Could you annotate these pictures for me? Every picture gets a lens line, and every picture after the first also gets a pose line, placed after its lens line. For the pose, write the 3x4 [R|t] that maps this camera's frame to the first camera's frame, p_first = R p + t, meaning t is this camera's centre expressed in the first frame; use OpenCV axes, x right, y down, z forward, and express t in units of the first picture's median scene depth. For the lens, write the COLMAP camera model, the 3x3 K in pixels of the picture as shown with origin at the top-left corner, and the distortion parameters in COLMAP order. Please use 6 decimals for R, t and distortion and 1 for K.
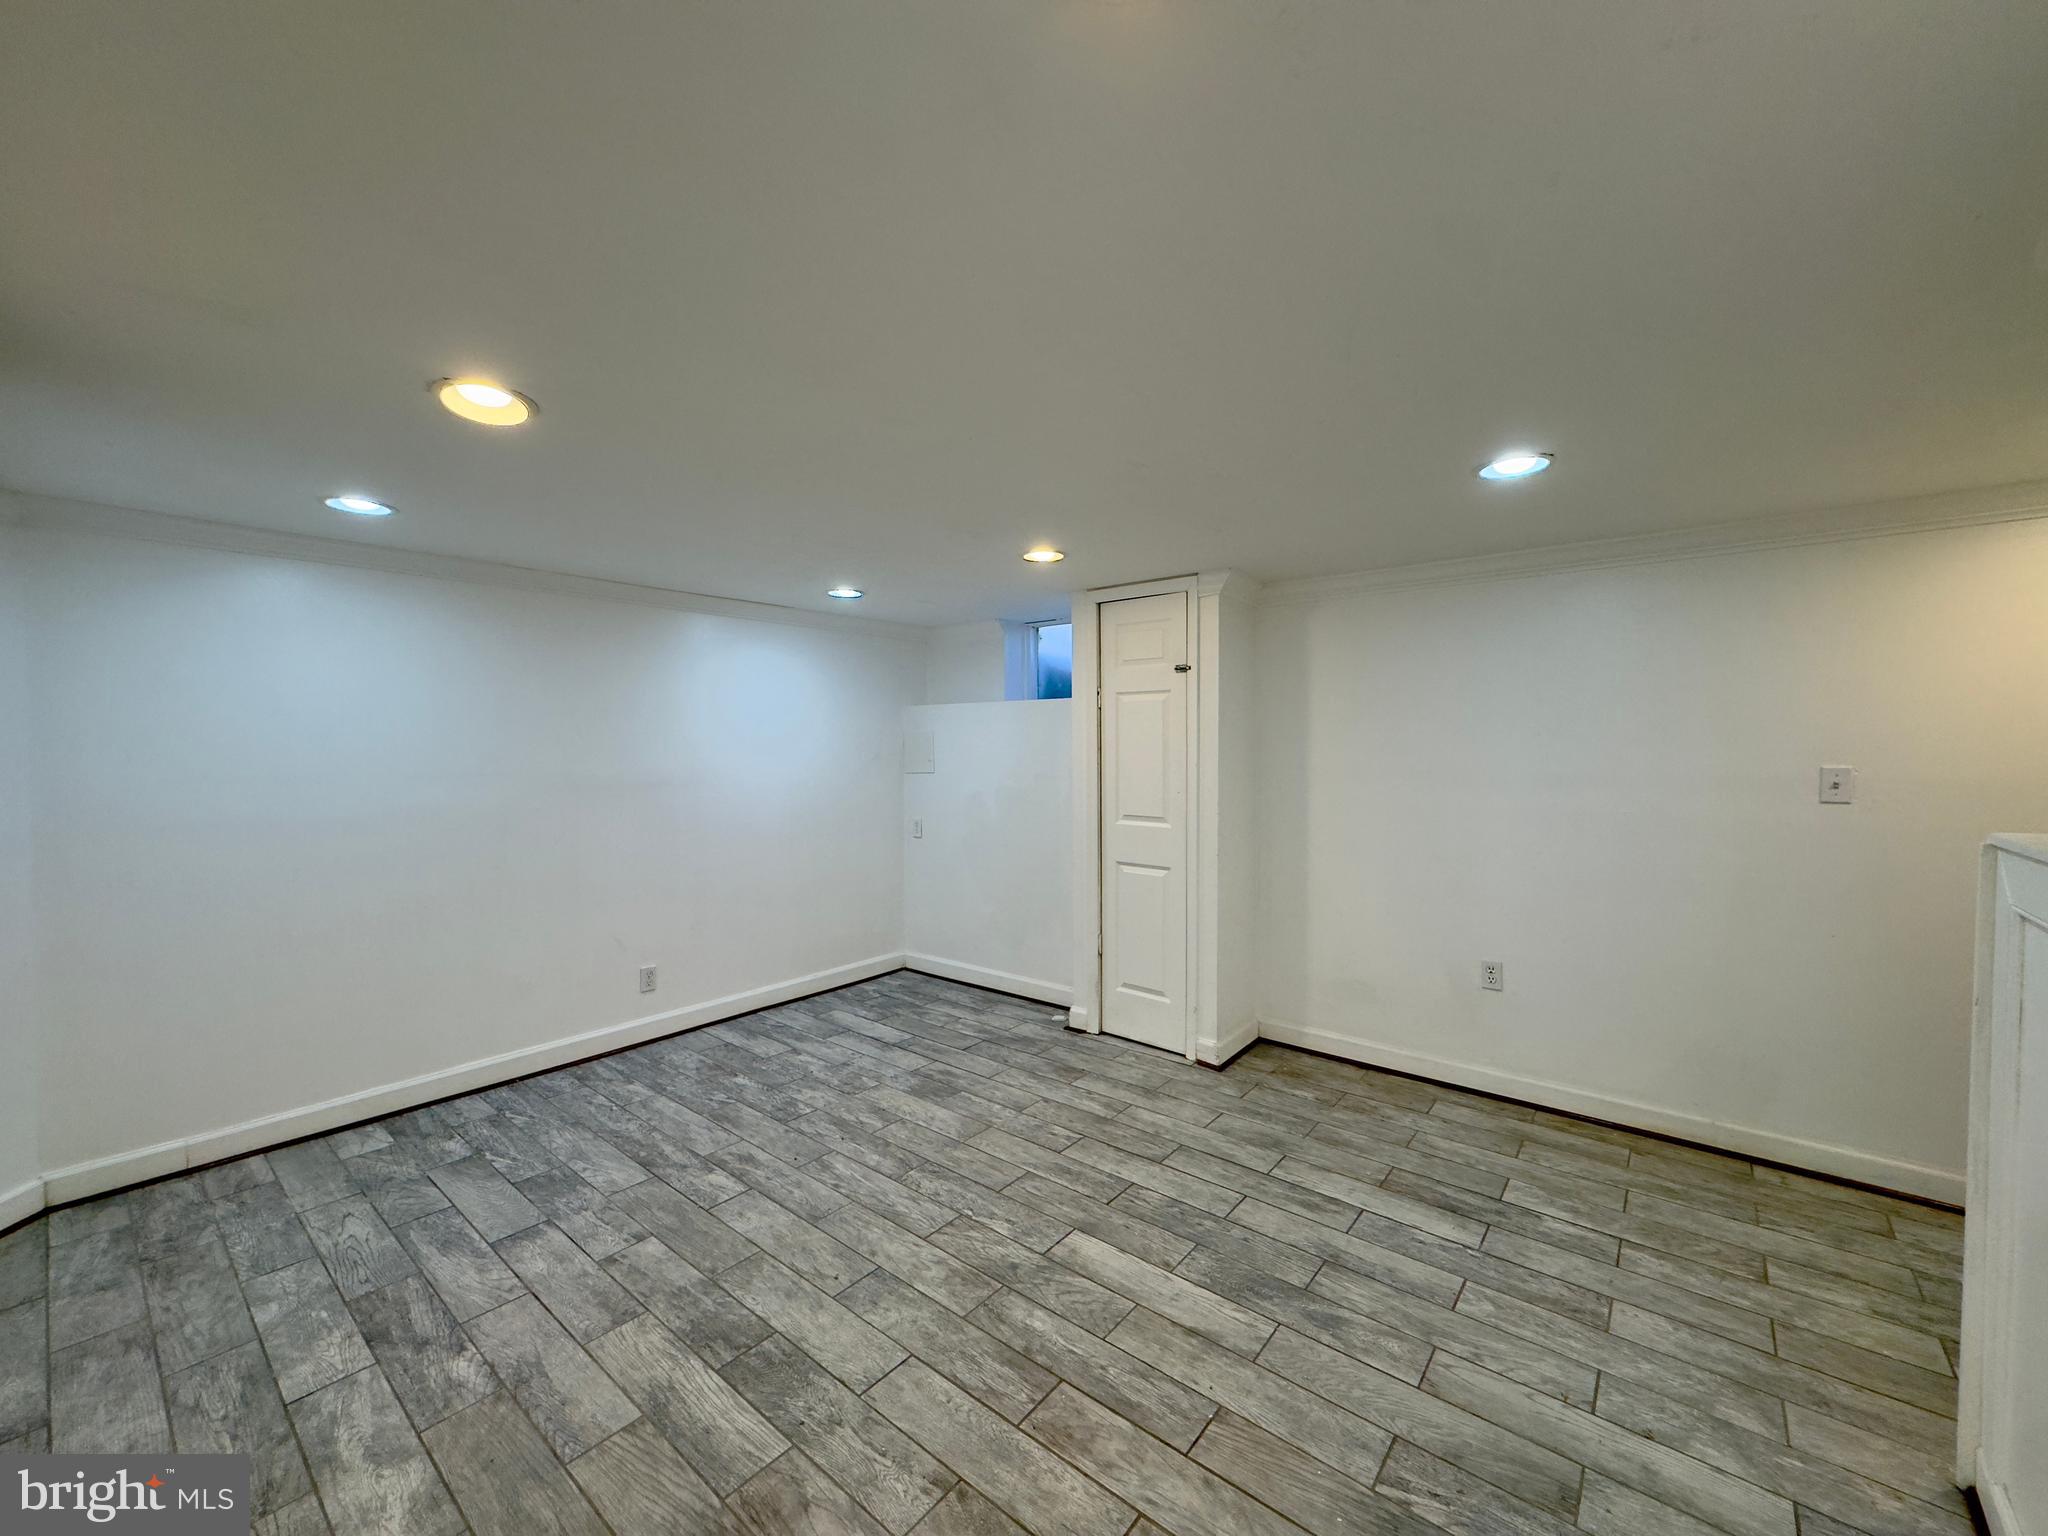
lens RADIAL K [[817.0, 0, 1019.5], [0, 817.0, 768.4], [0, 0, 1]] dist [0.001456, -0.000319]
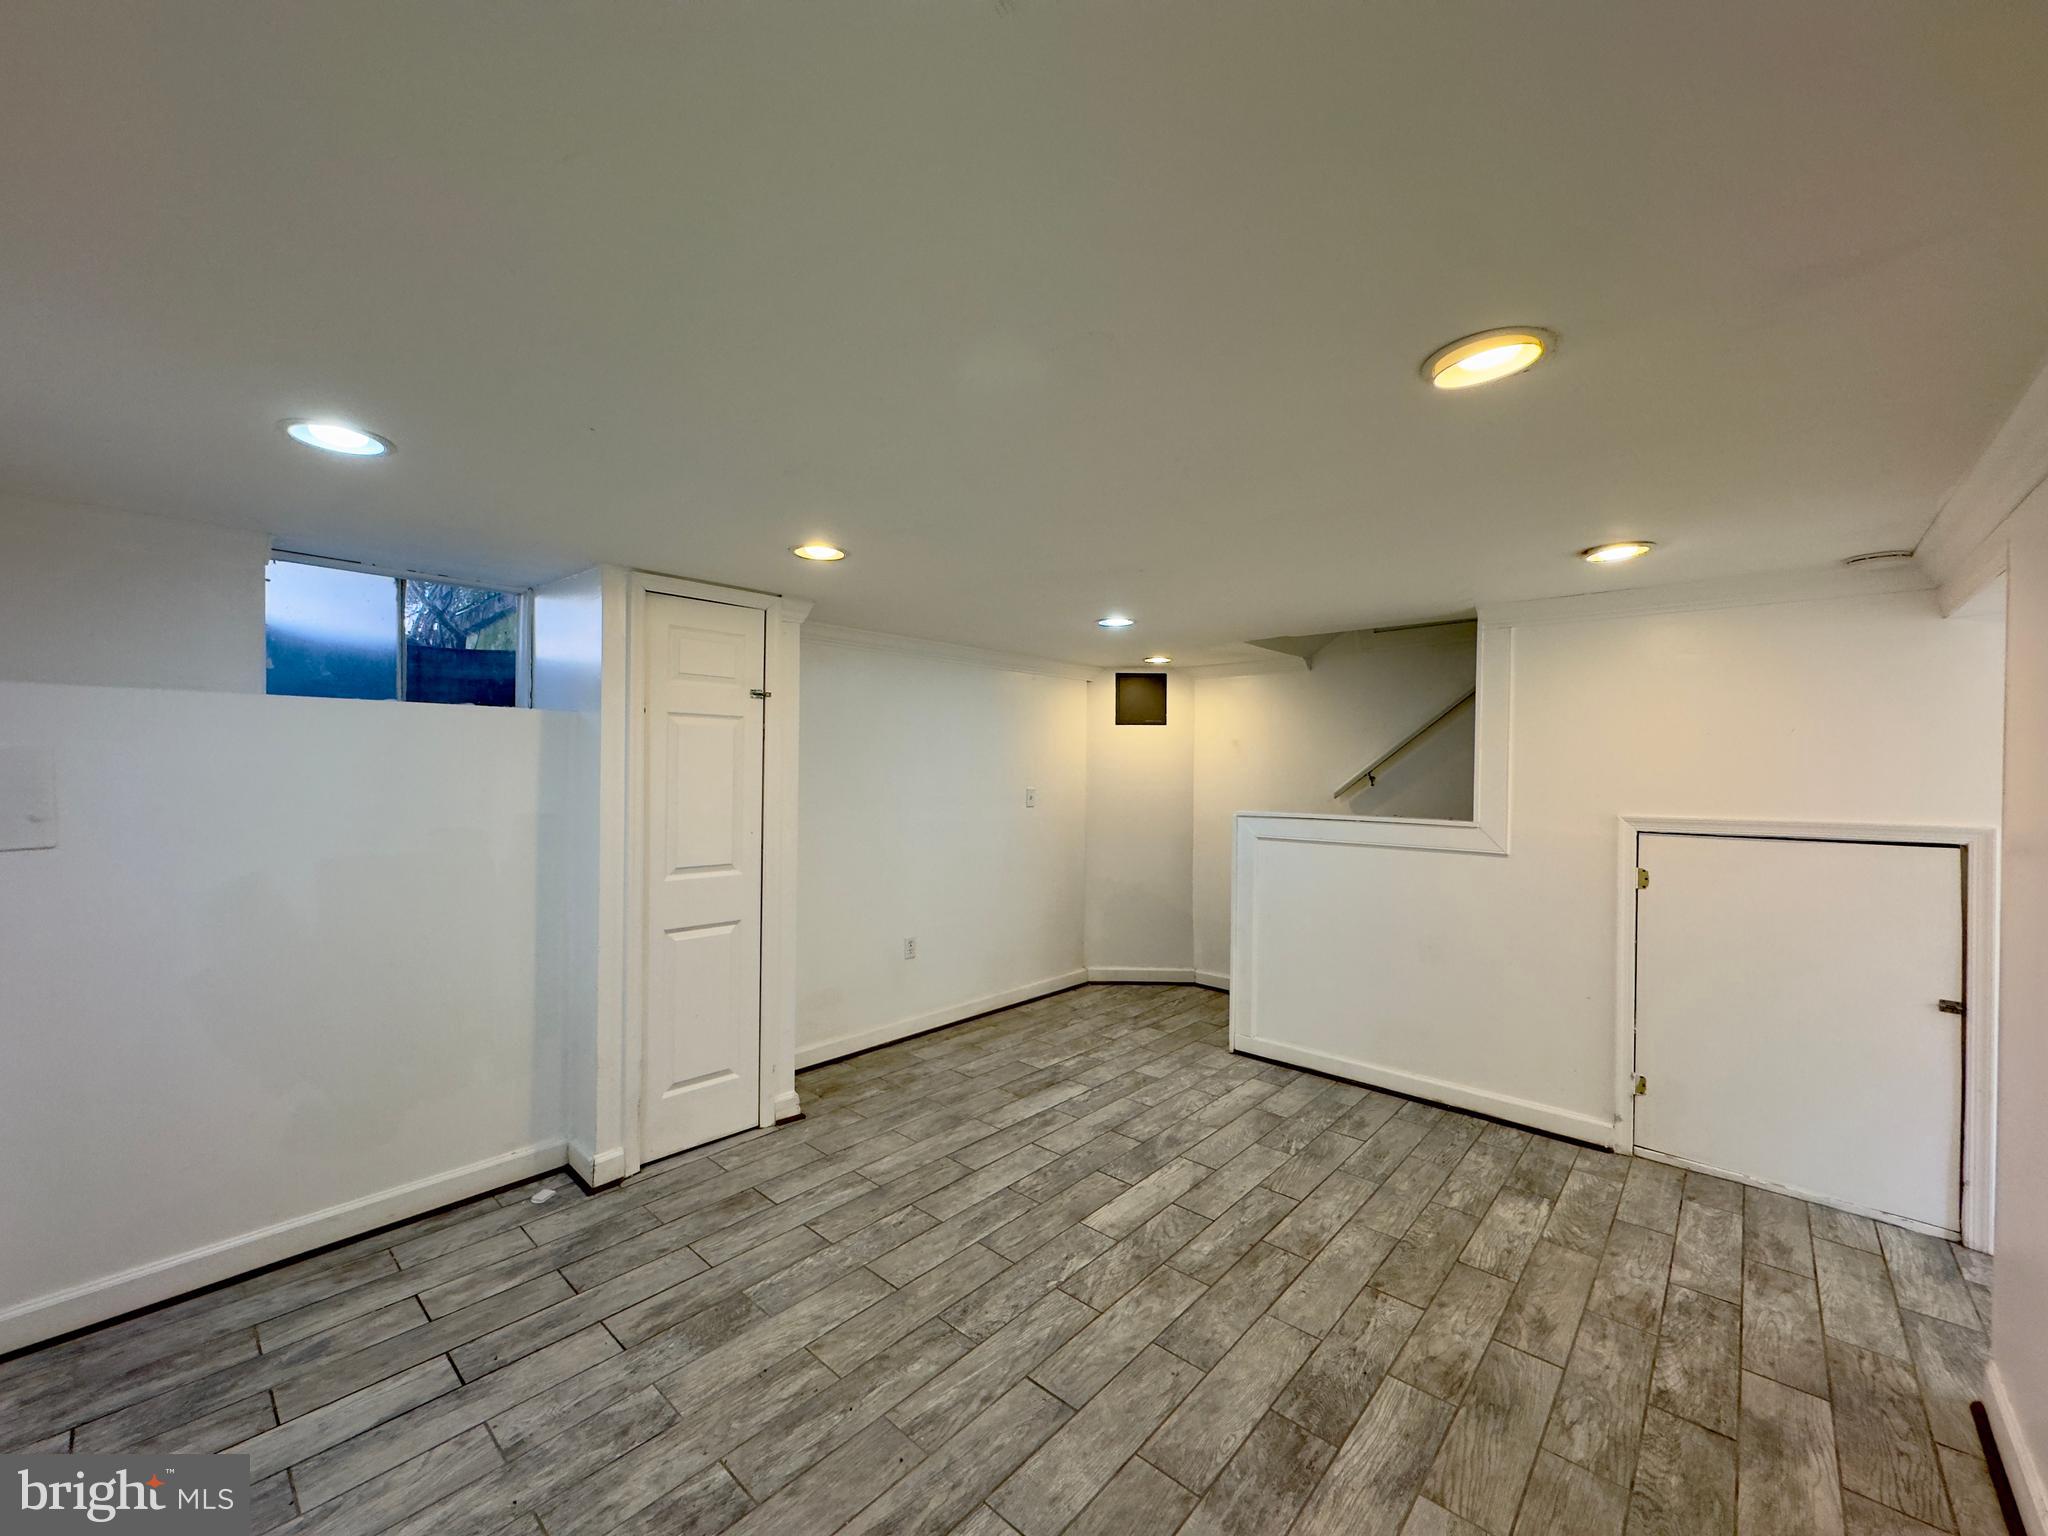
lens RADIAL K [[817.0, 0, 1026.2], [0, 817.0, 767.8], [0, 0, 1]] dist [0.001456, -0.000319]
pose [[0.036318, 0.002686, 0.999337, -1.005990], [0.019758, 0.999799, -0.003405, -0.047267], [-0.999145, 0.019869, 0.036257, 0.985523]]
